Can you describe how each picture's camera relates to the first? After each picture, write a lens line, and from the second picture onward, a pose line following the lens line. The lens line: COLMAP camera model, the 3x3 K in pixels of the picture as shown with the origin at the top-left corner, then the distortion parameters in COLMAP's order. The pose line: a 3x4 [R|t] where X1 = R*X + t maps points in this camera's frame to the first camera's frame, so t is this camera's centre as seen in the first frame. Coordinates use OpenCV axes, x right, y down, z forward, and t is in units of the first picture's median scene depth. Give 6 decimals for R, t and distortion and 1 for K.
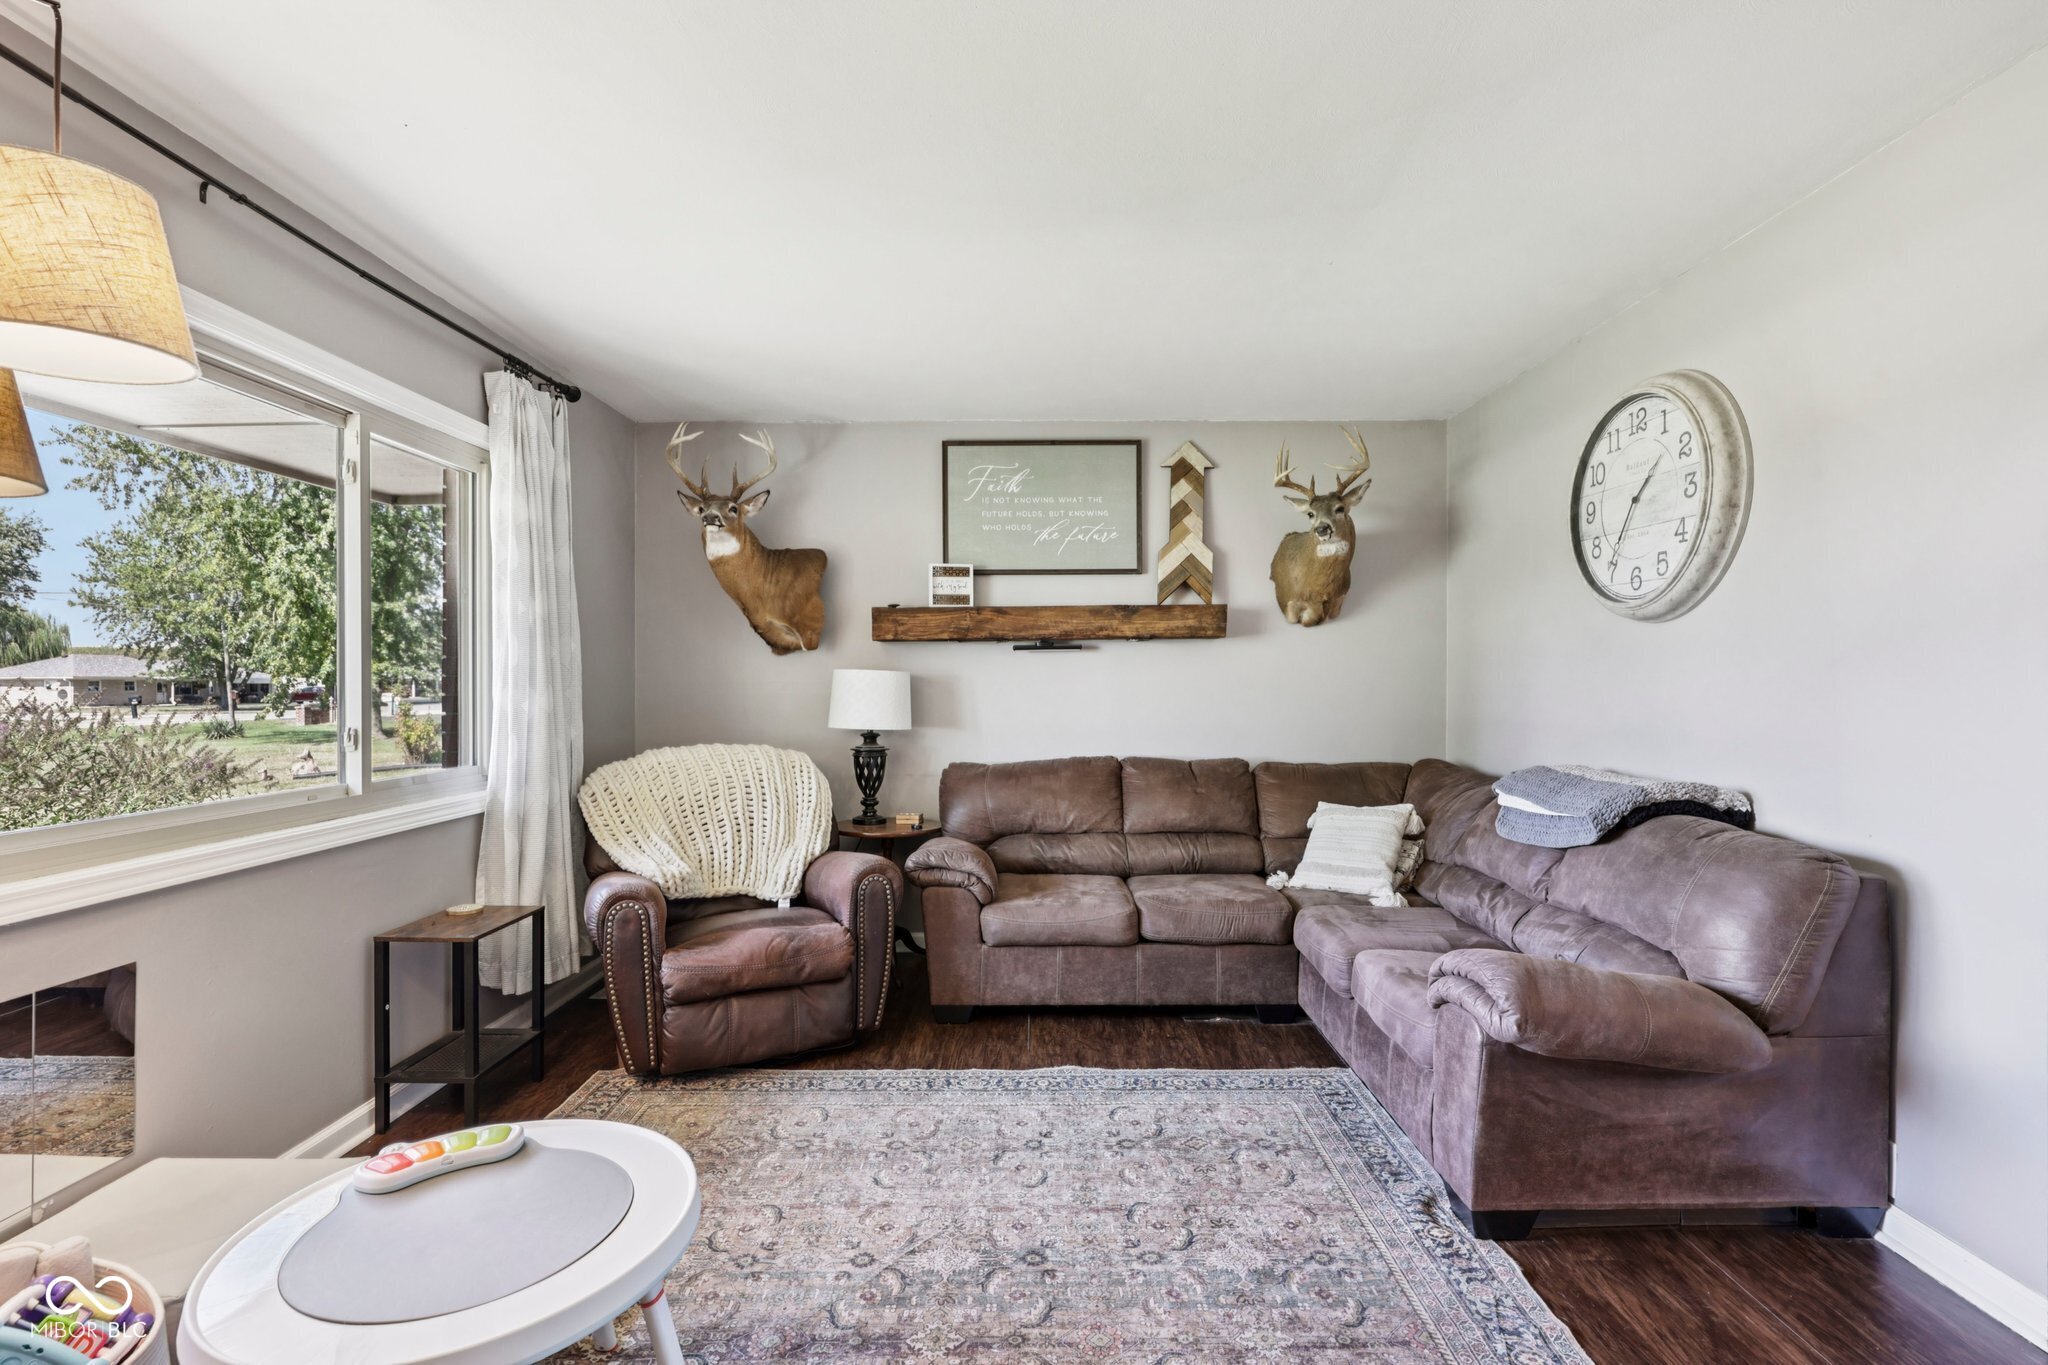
lens RADIAL K [[947.3, 0, 1035.1], [0, 947.3, 691.4], [0, 0, 1]] dist [0.000153, -0.000337]
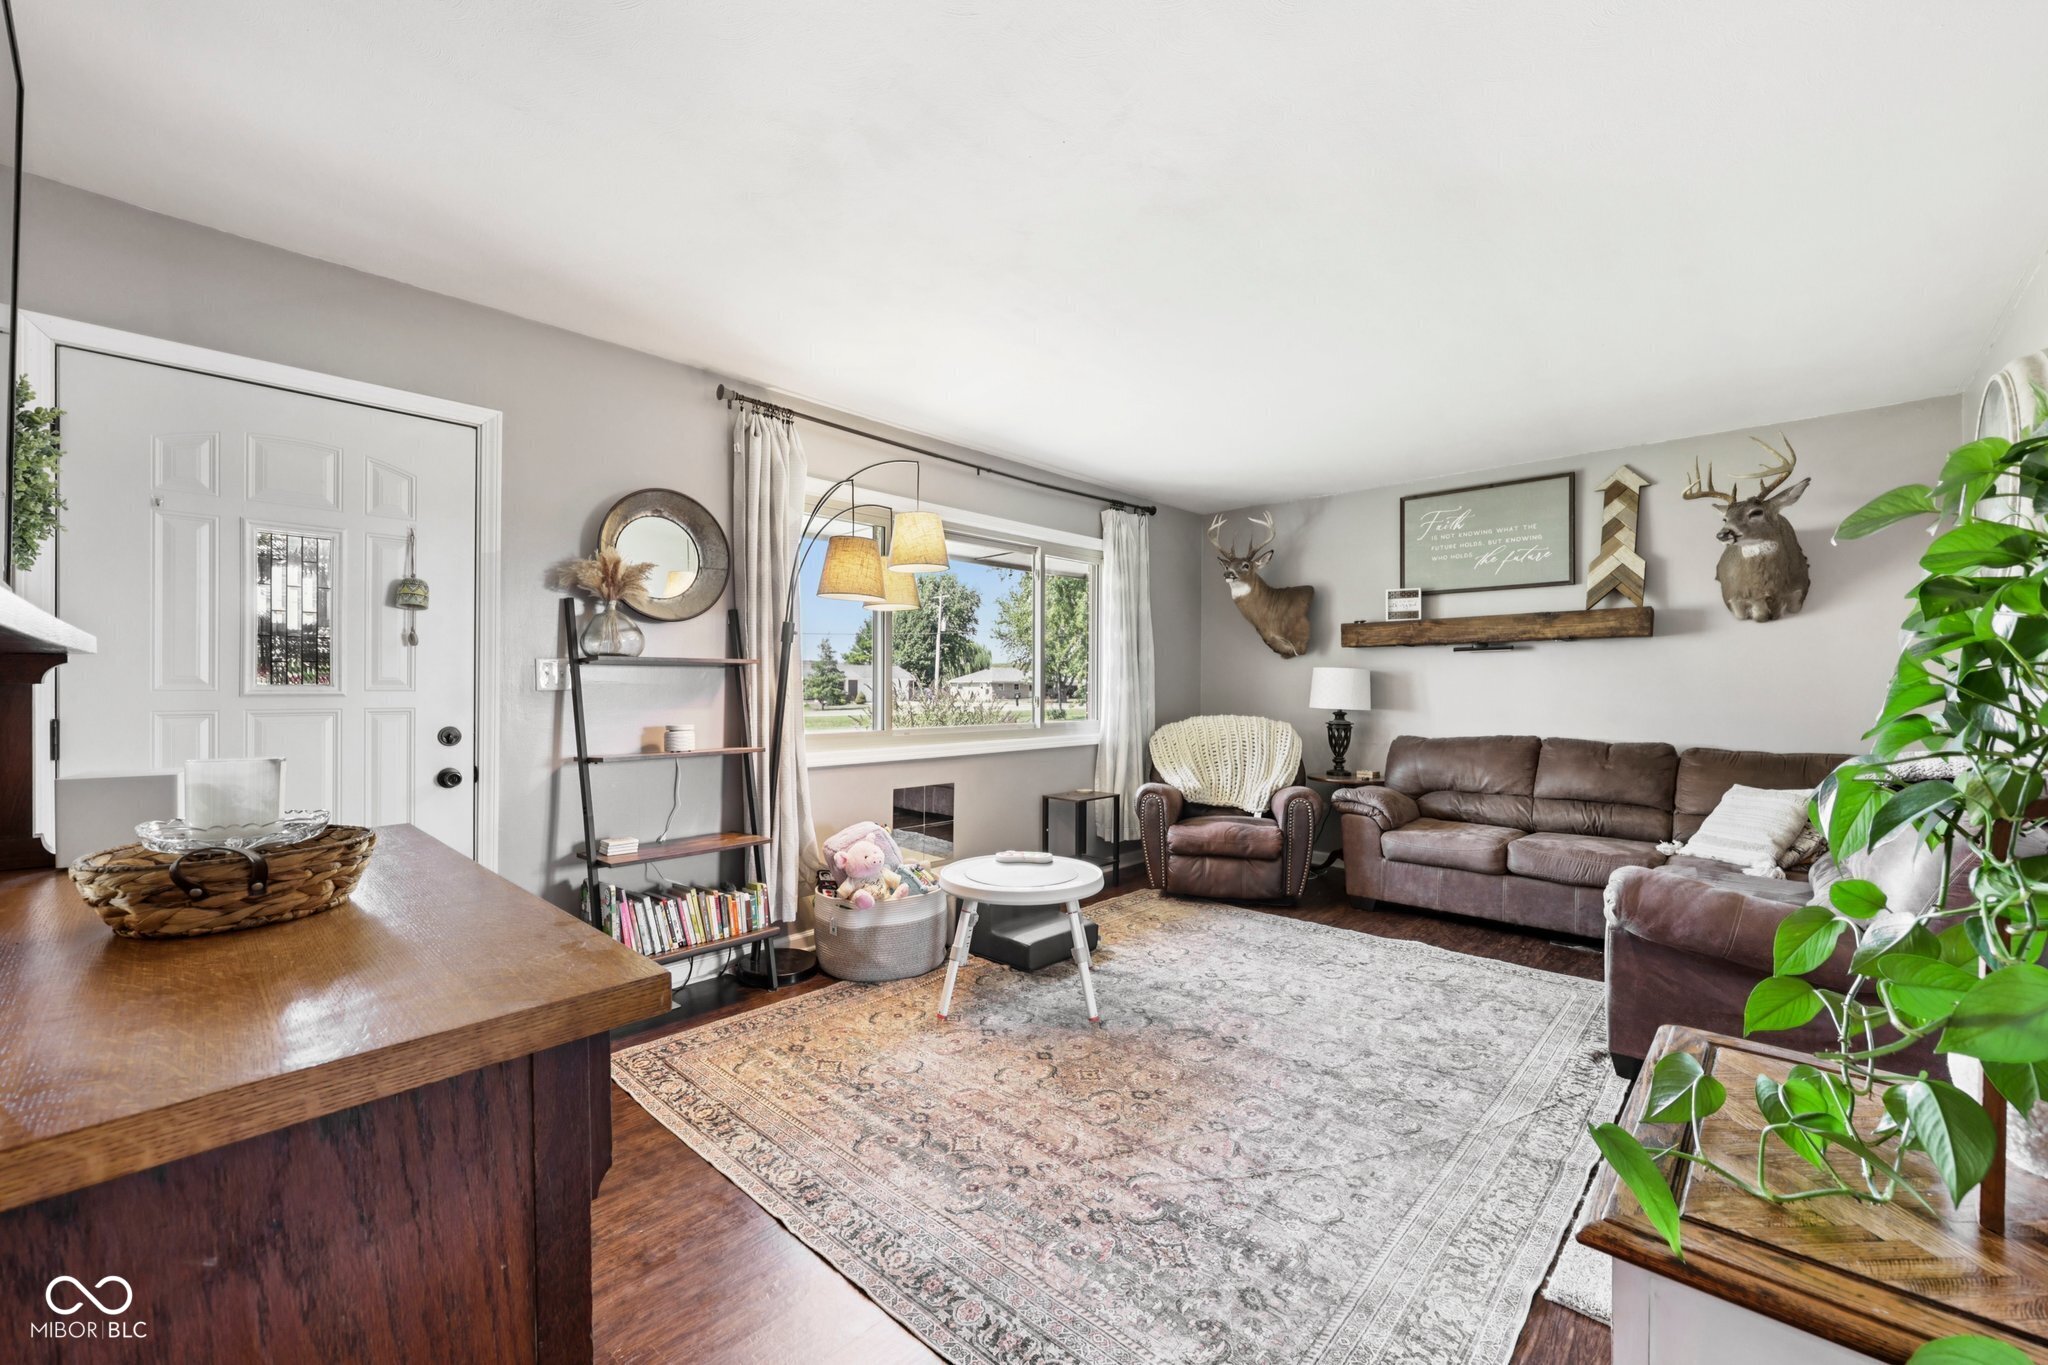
lens RADIAL K [[823.9, 0, 1041.6], [0, 823.9, 701.6], [0, 0, 1]] dist [-0.001624, 0.000251]
pose [[0.740850, 0.016214, -0.671474, 0.342611], [-0.010300, 0.999865, 0.012779, 0.017799], [0.671591, -0.002551, 0.740918, -0.232114]]
